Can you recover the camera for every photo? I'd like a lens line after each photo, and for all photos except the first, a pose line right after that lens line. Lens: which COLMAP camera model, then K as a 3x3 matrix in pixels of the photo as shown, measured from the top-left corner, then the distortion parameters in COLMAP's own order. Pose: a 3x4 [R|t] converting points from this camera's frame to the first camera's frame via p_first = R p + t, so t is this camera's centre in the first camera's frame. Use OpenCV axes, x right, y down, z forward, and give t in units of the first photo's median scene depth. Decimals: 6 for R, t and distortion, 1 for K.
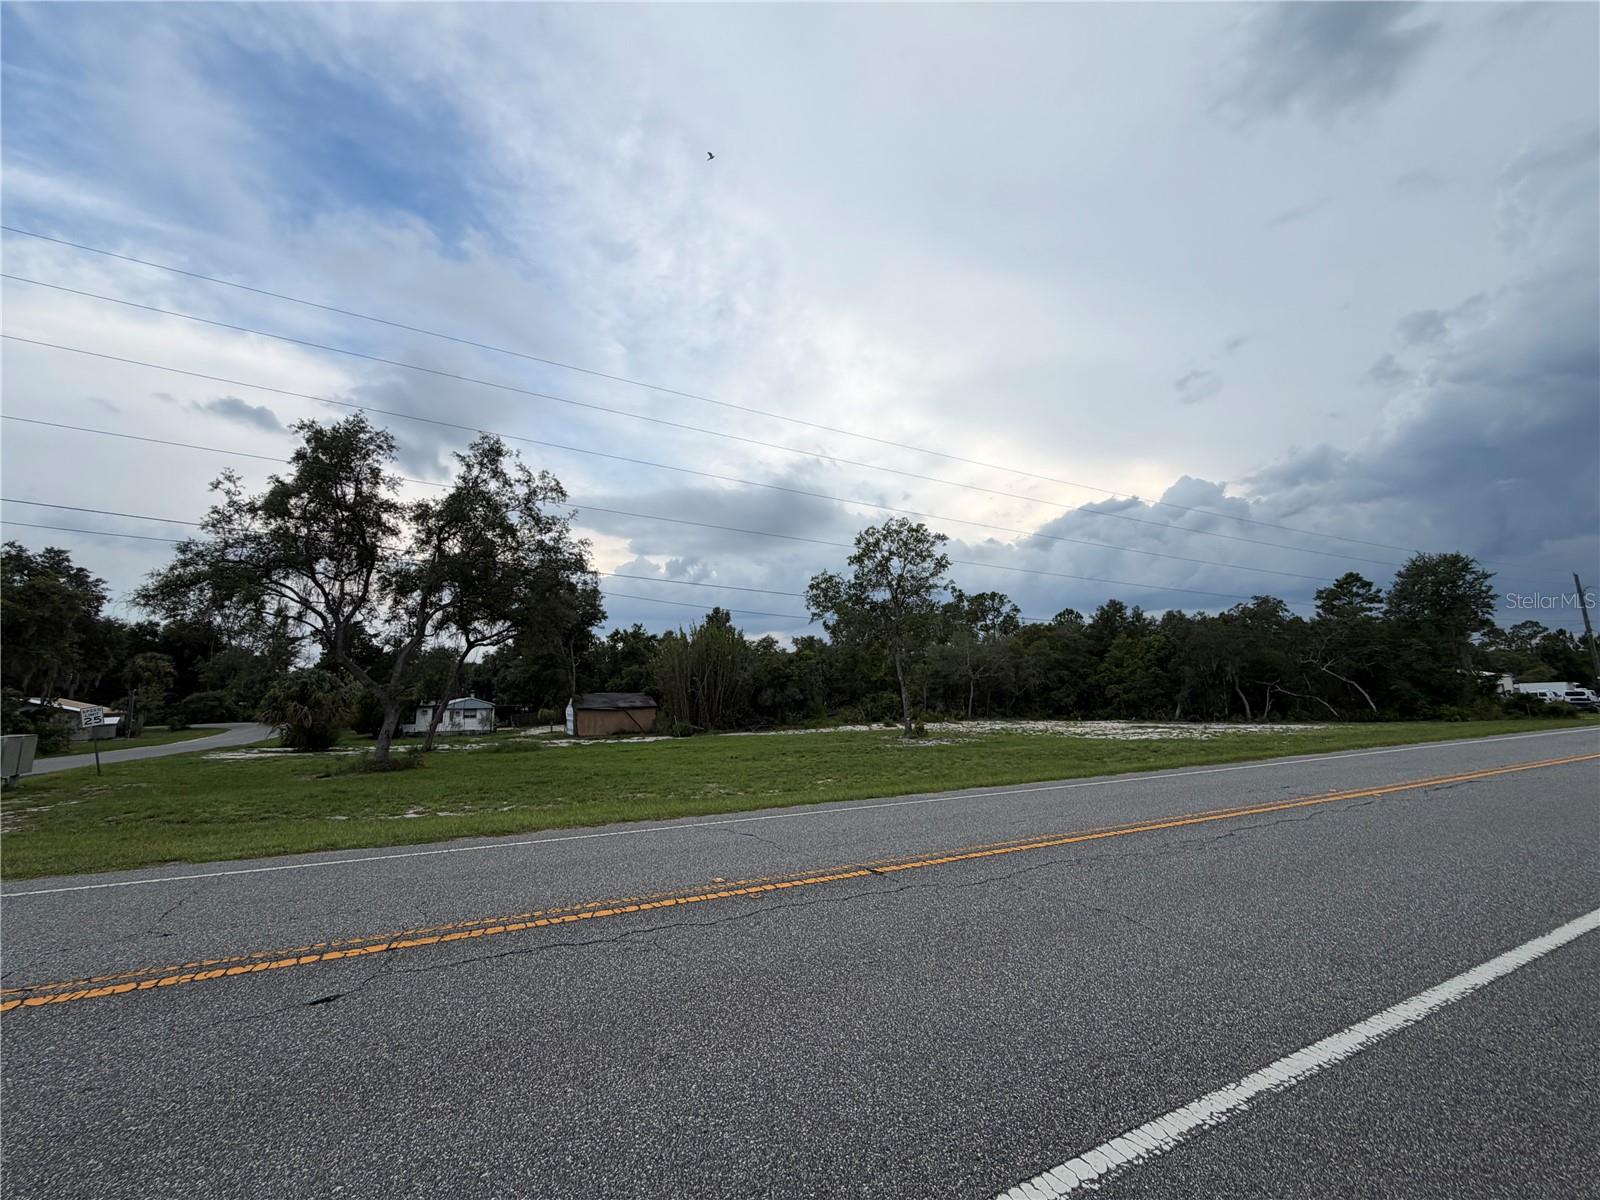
lens RADIAL K [[639.7, 0, 796.2], [0, 639.7, 596.5], [0, 0, 1]] dist [-0.000817, 0.000080]
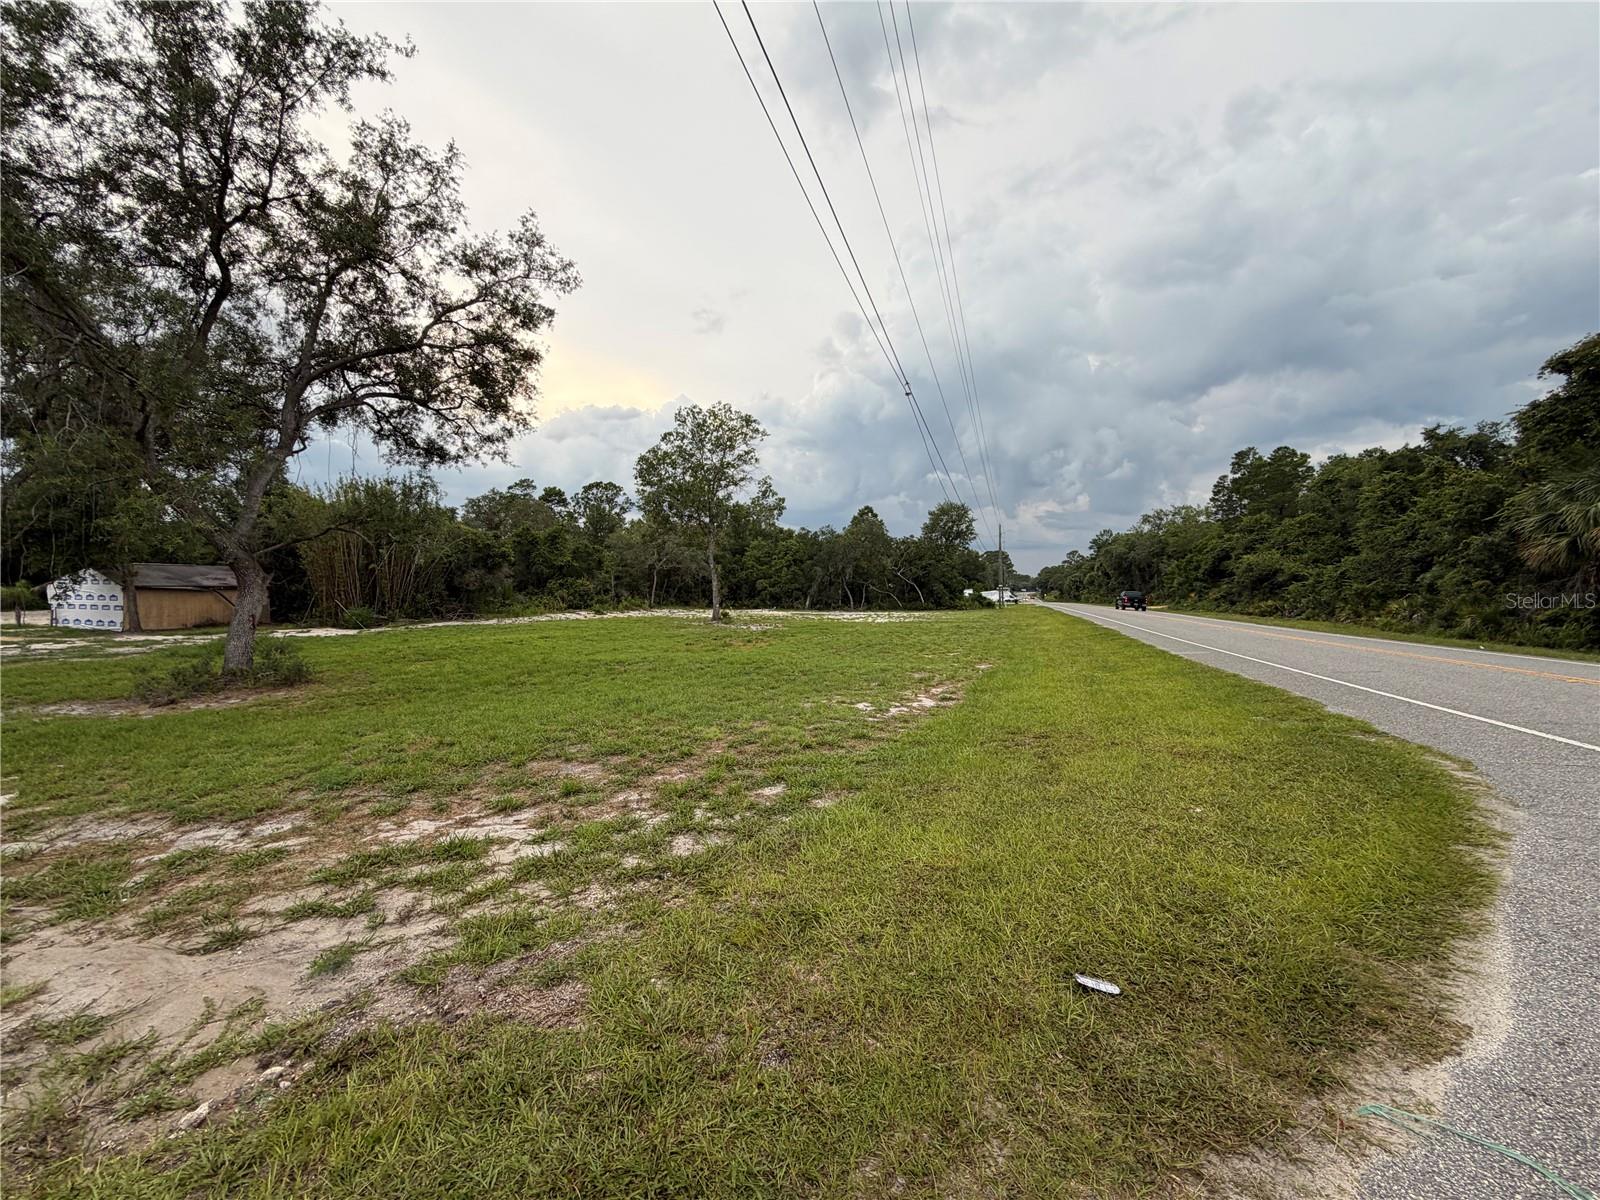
lens RADIAL K [[639.7, 0, 800.1], [0, 639.7, 591.8], [0, 0, 1]] dist [-0.000817, 0.000080]
pose [[0.718523, 0.022827, 0.695129, -0.307665], [-0.133542, 0.985393, 0.105677, 0.030737], [-0.682563, -0.168760, 0.711075, 0.130336]]
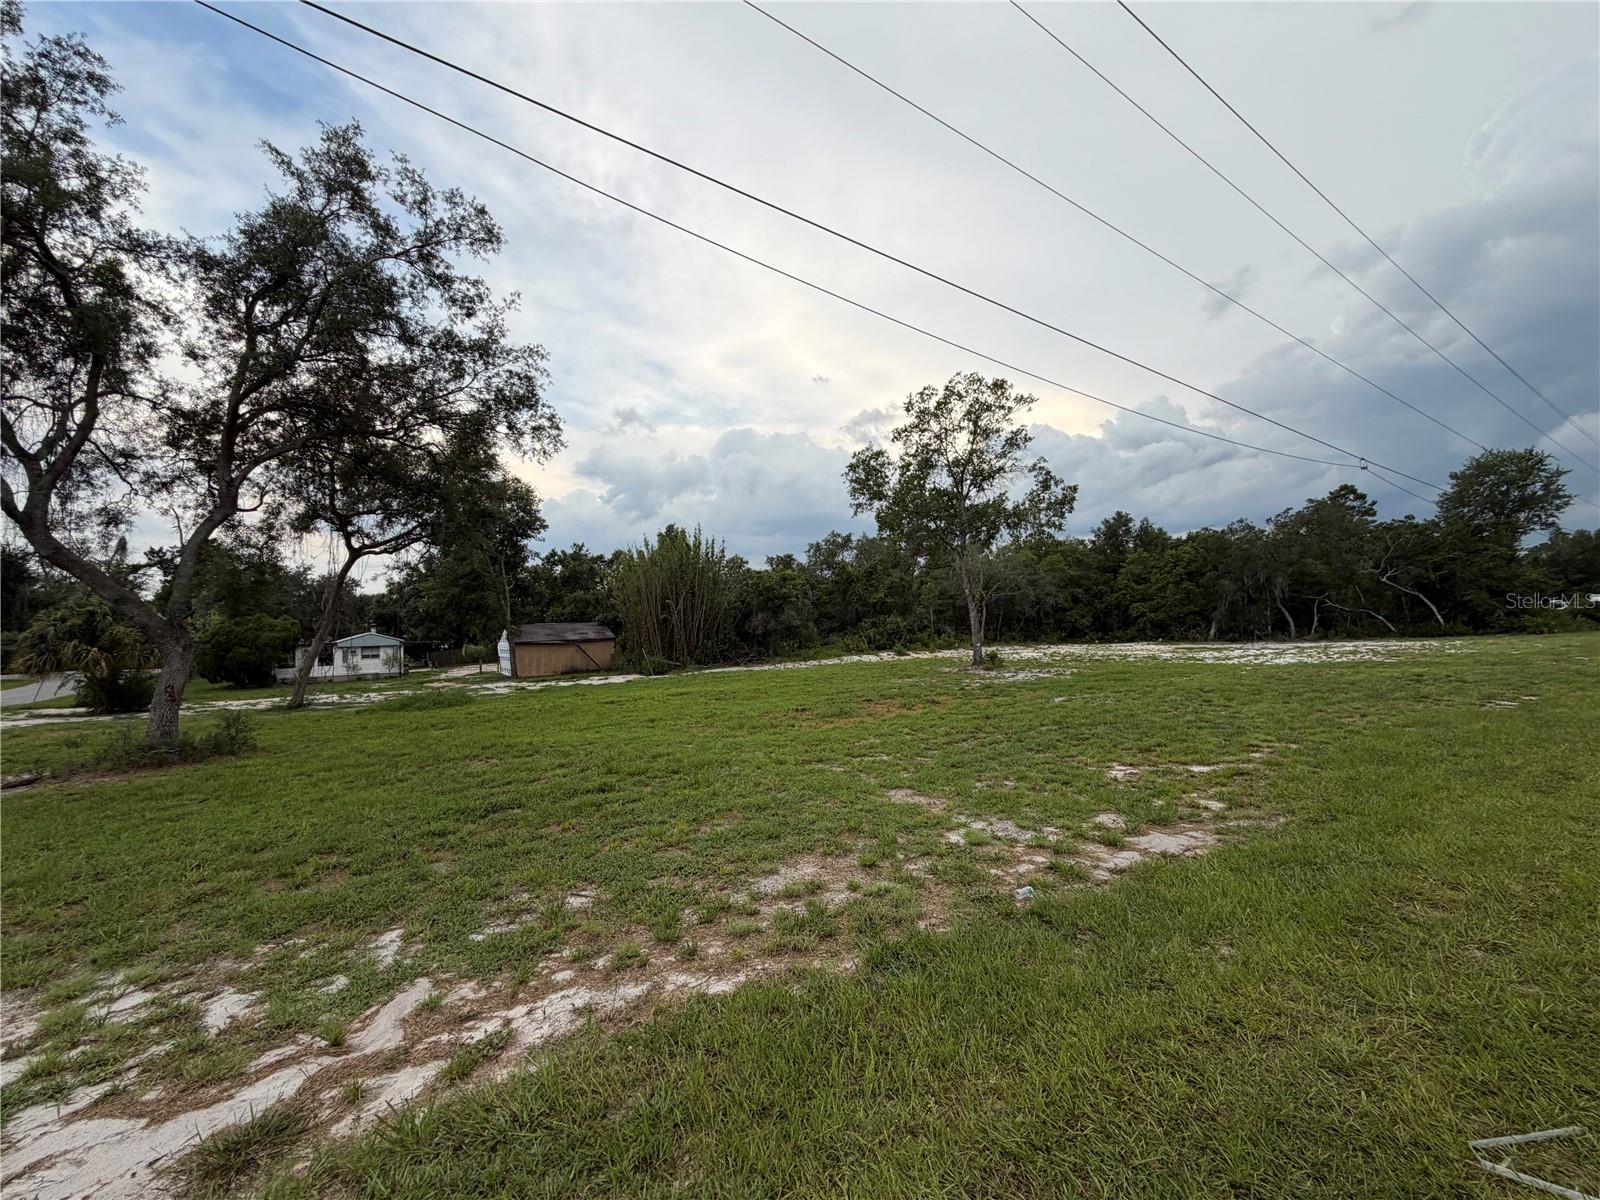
lens RADIAL K [[639.7, 0, 793.5], [0, 639.7, 600.4], [0, 0, 1]] dist [-0.000817, 0.000080]
pose [[0.994393, -0.016260, 0.104494, -0.083953], [0.004520, 0.993740, 0.111622, 0.037956], [-0.105655, -0.110524, 0.988242, 0.197152]]
